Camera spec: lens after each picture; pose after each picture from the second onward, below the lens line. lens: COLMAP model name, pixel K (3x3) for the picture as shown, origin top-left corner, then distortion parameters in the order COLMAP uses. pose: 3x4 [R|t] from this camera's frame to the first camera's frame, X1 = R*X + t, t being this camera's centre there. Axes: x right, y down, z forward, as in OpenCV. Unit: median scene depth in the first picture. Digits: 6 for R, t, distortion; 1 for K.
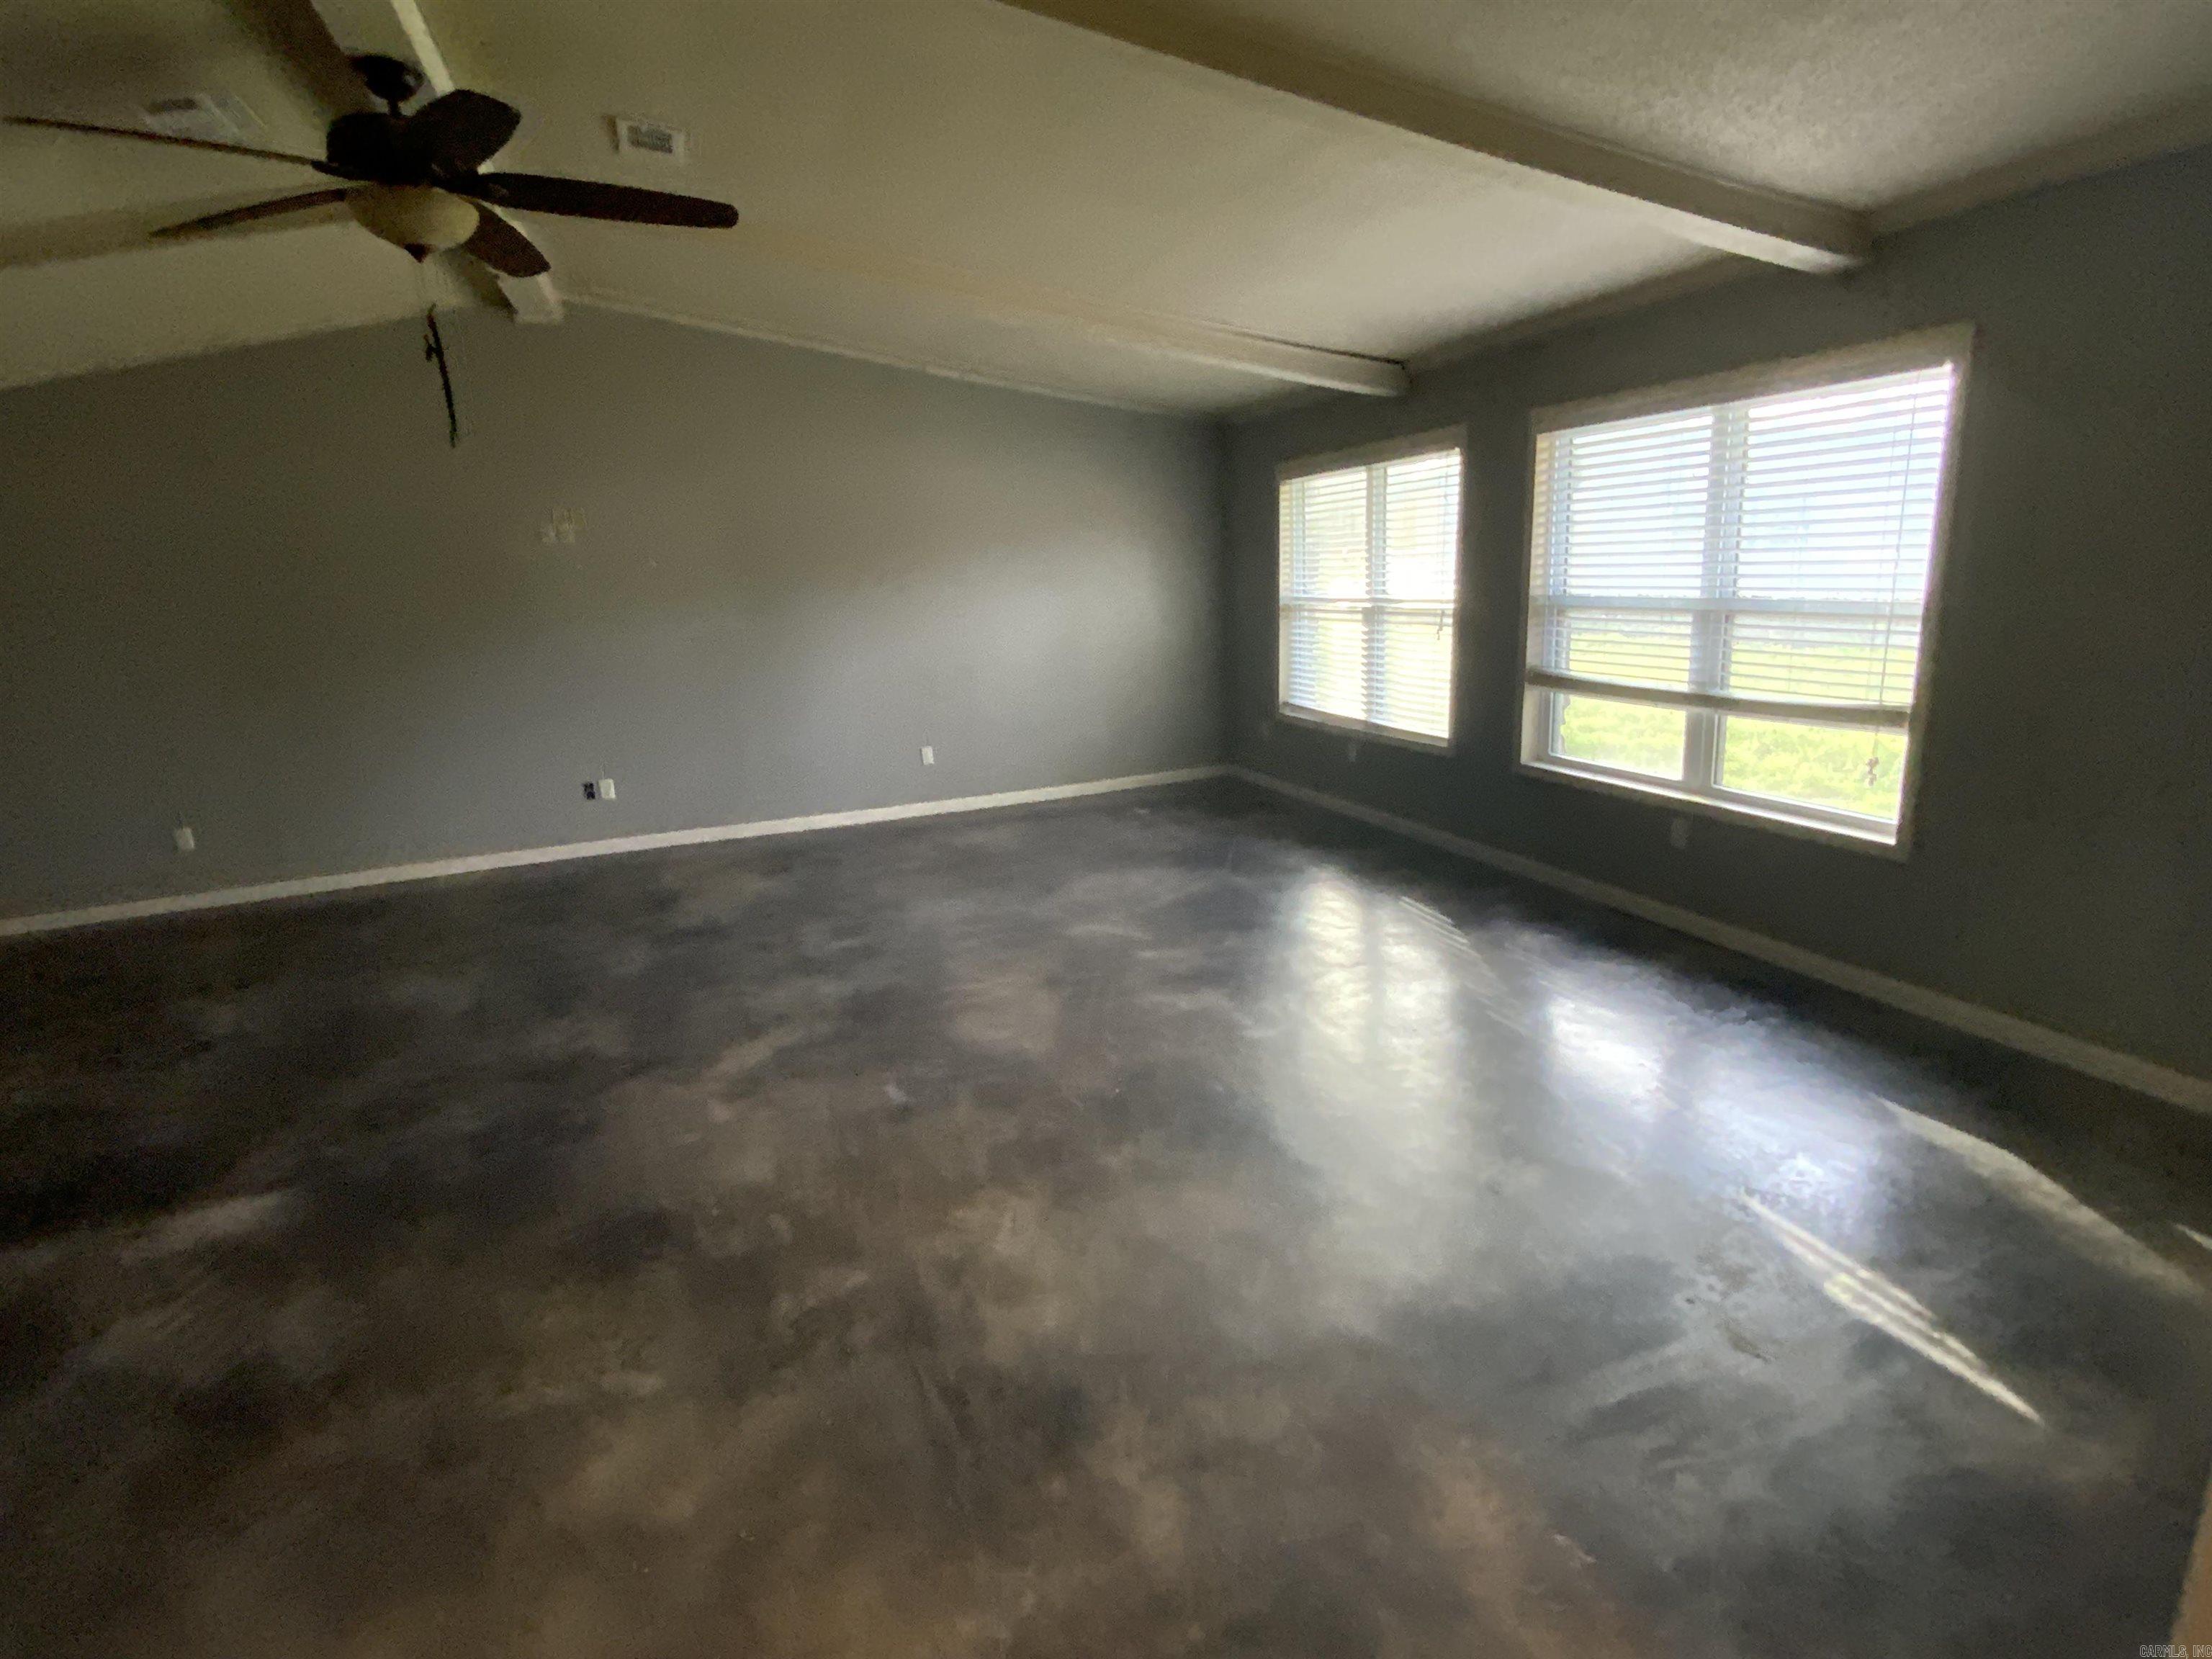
lens RADIAL K [[1144.2, 0, 1106.0], [0, 1144.2, 829.5], [0, 0, 1]] dist [0.042448, -0.034402]
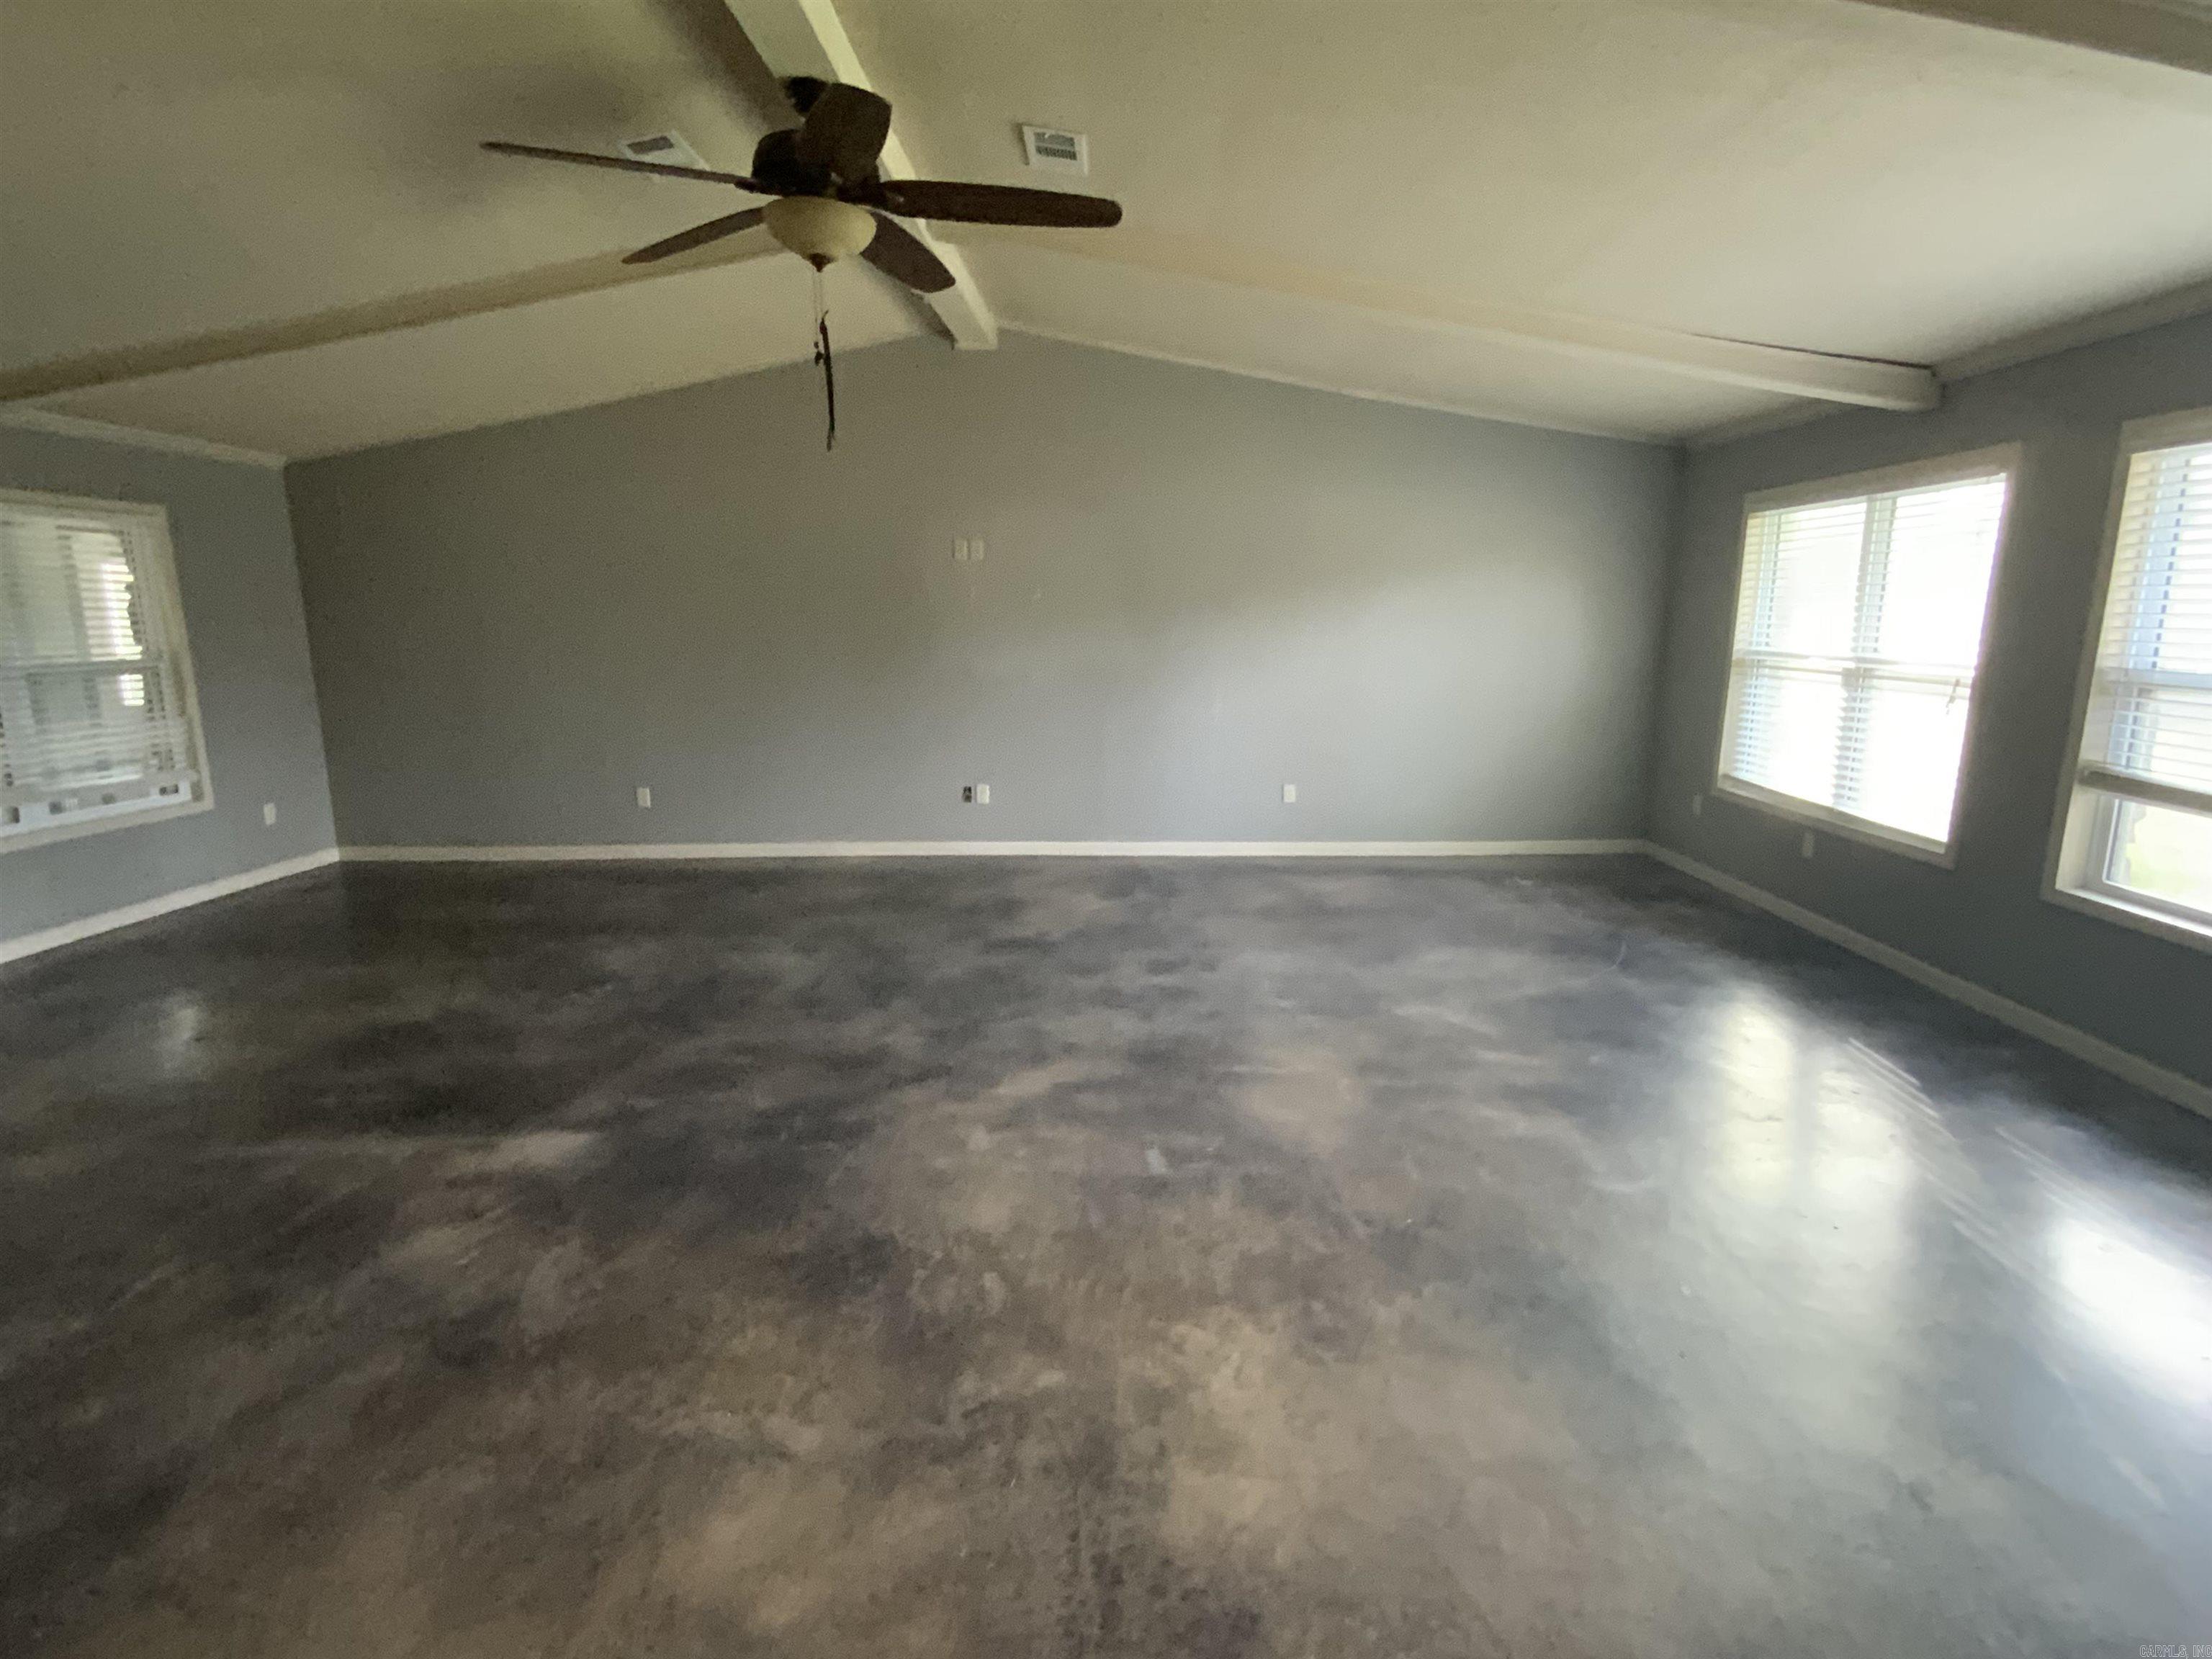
lens RADIAL K [[1144.2, 0, 1106.0], [0, 1144.2, 829.5], [0, 0, 1]] dist [0.042448, -0.034402]
pose [[0.933572, 0.117690, -0.338515, 0.042047], [-0.127702, 0.991785, -0.007372, -0.013507], [0.334866, 0.050111, 0.940932, 0.099699]]
